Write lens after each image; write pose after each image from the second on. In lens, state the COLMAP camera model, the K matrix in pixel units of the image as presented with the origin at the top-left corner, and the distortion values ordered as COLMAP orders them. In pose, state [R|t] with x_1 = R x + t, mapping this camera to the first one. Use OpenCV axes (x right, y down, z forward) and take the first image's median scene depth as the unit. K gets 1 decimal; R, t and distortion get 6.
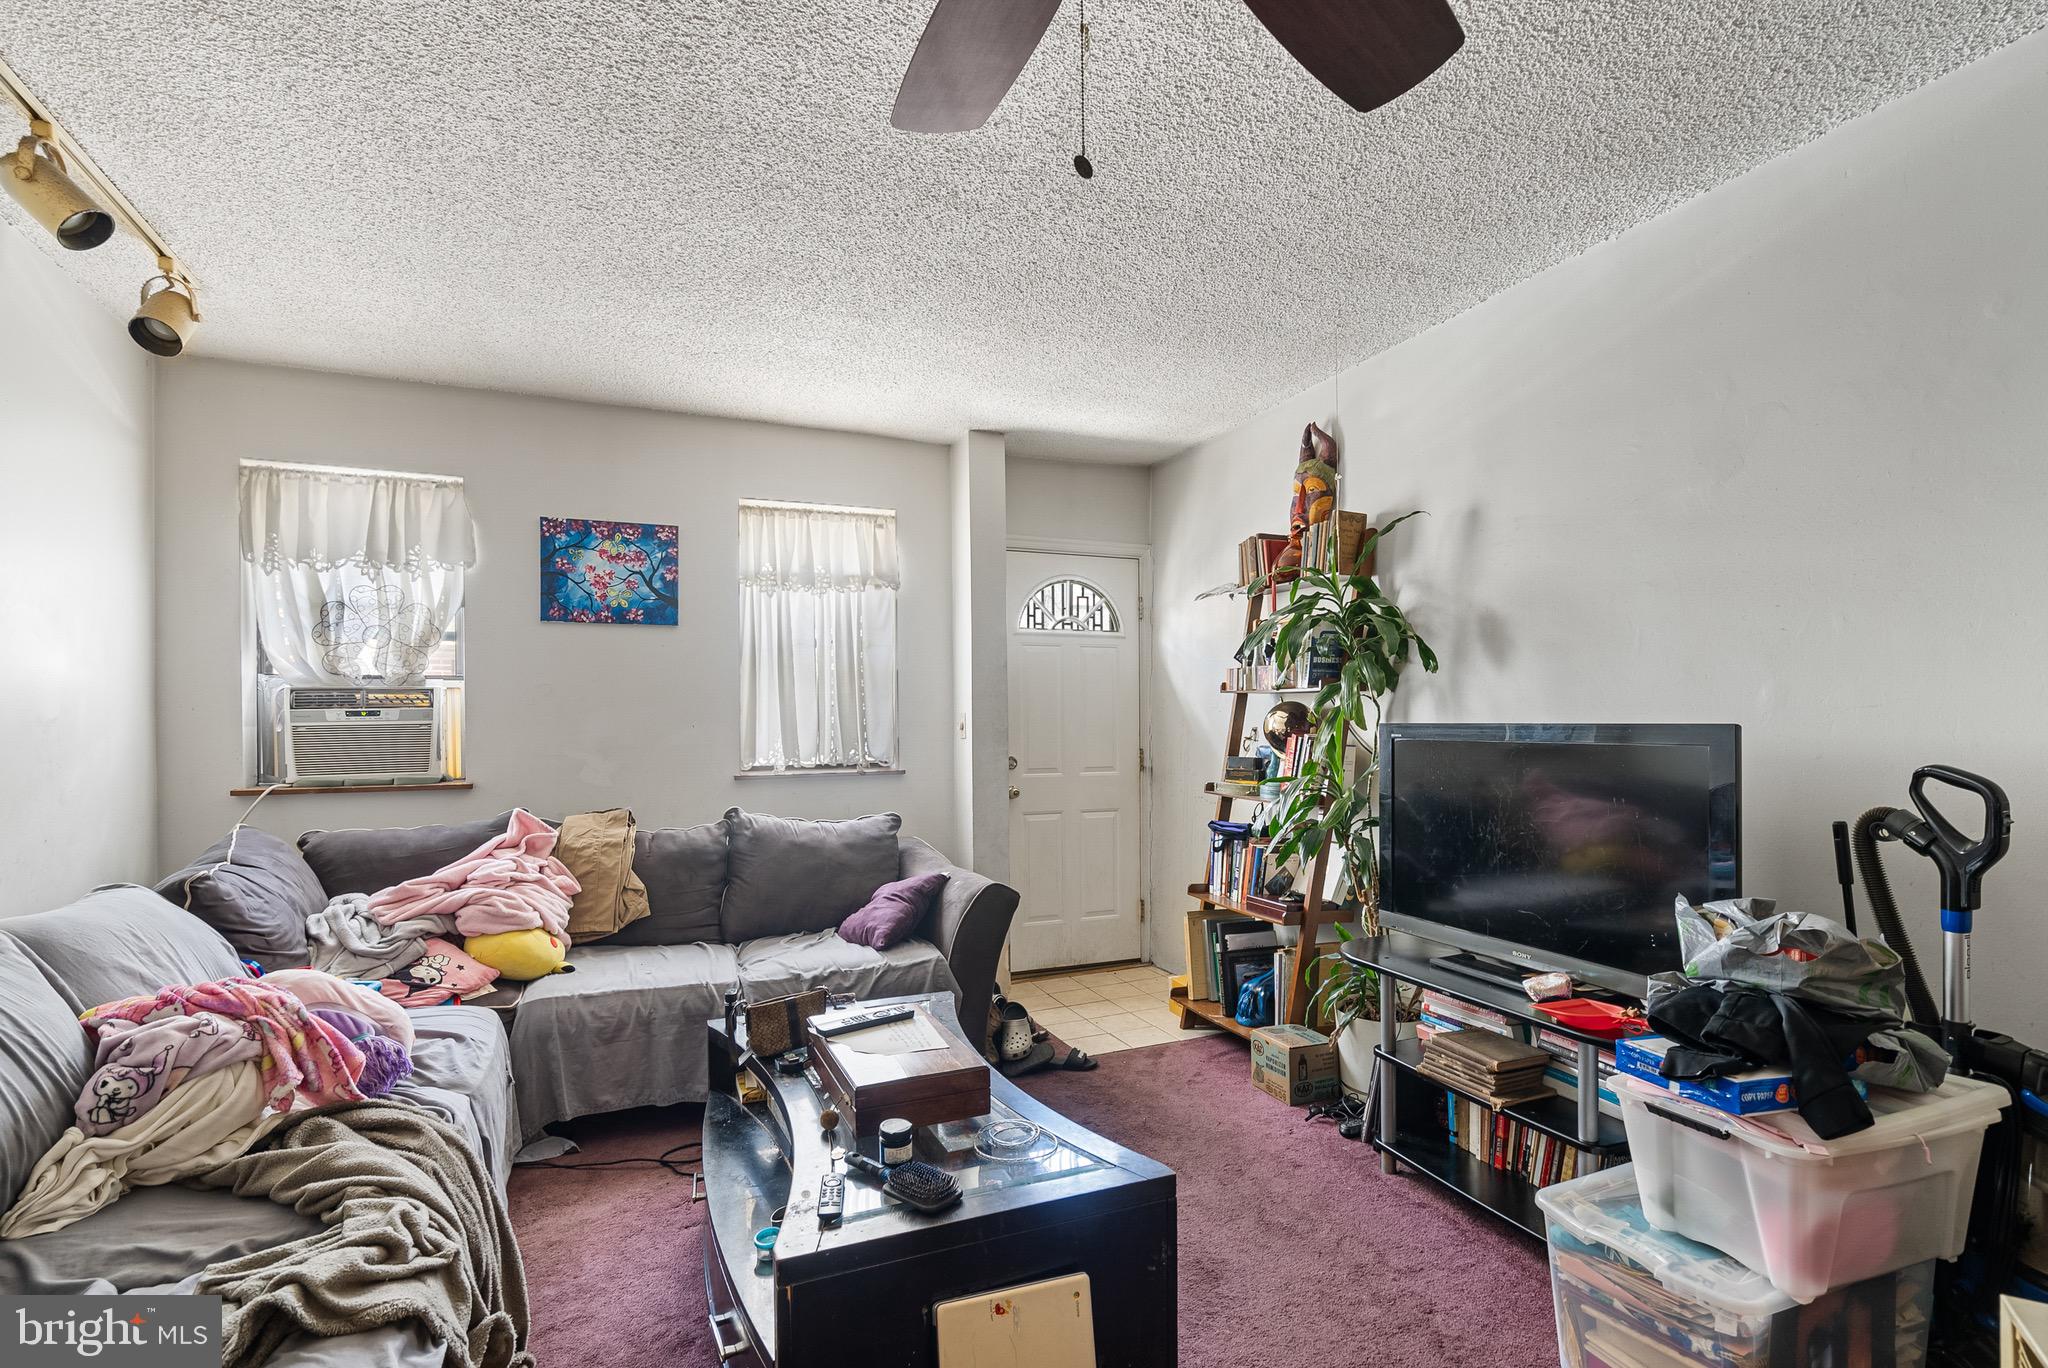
lens RADIAL K [[960.5, 0, 1022.9], [0, 960.5, 728.7], [0, 0, 1]] dist [-0.001905, 0.001358]
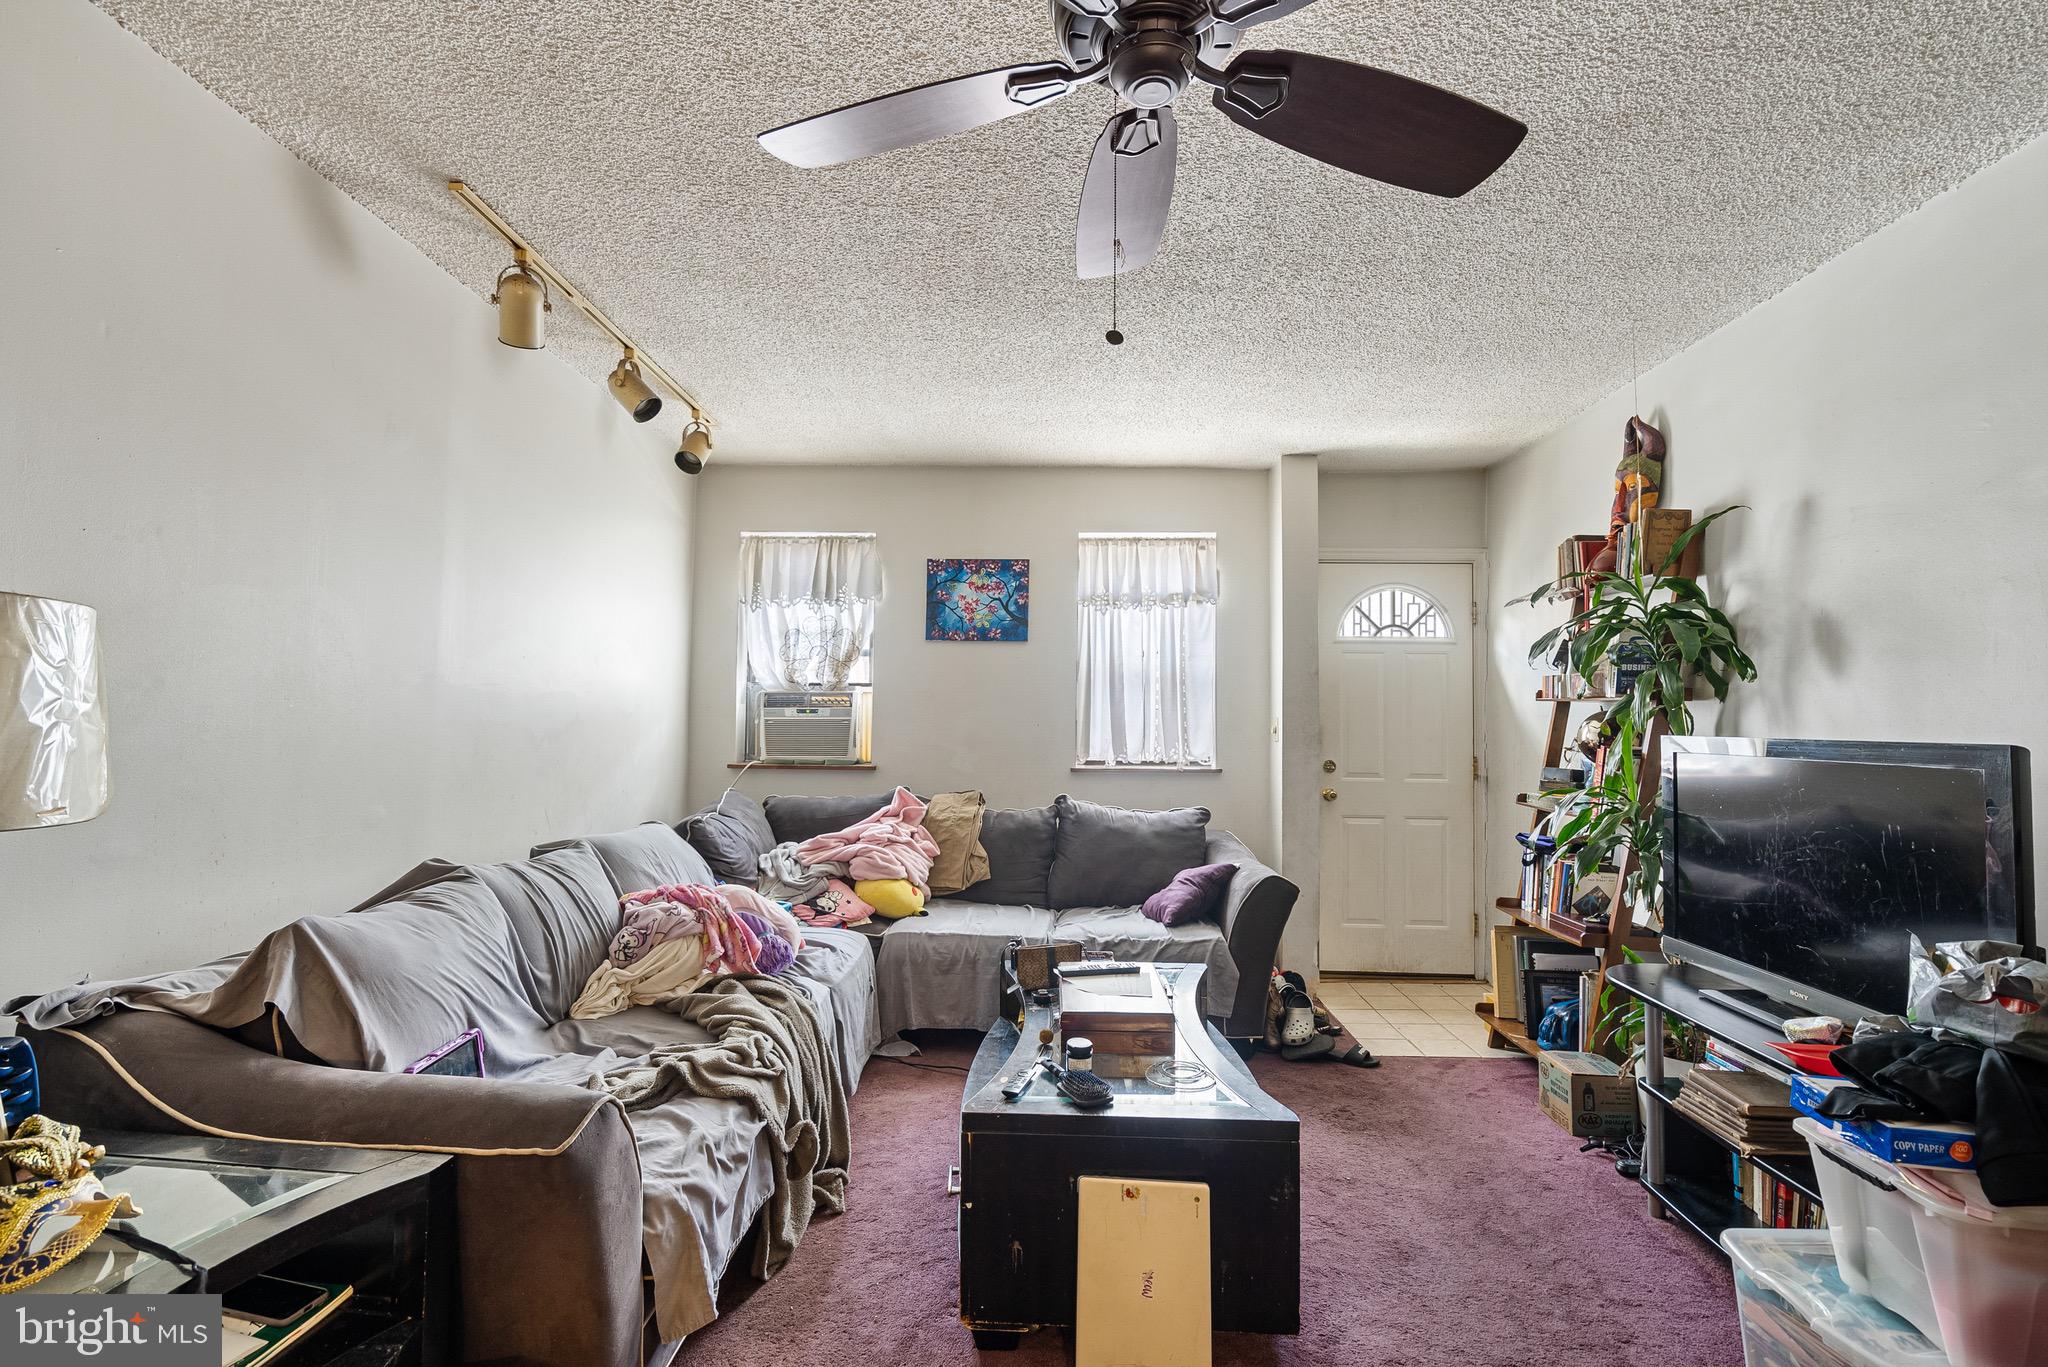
lens RADIAL K [[937.4, 0, 1014.0], [0, 937.4, 686.0], [0, 0, 1]] dist [-0.003735, 0.003434]
pose [[0.906757, 0.001373, -0.421652, 0.152077], [-0.021045, 0.998896, -0.042005, -0.002034], [0.421129, 0.046962, 0.905784, -0.088699]]
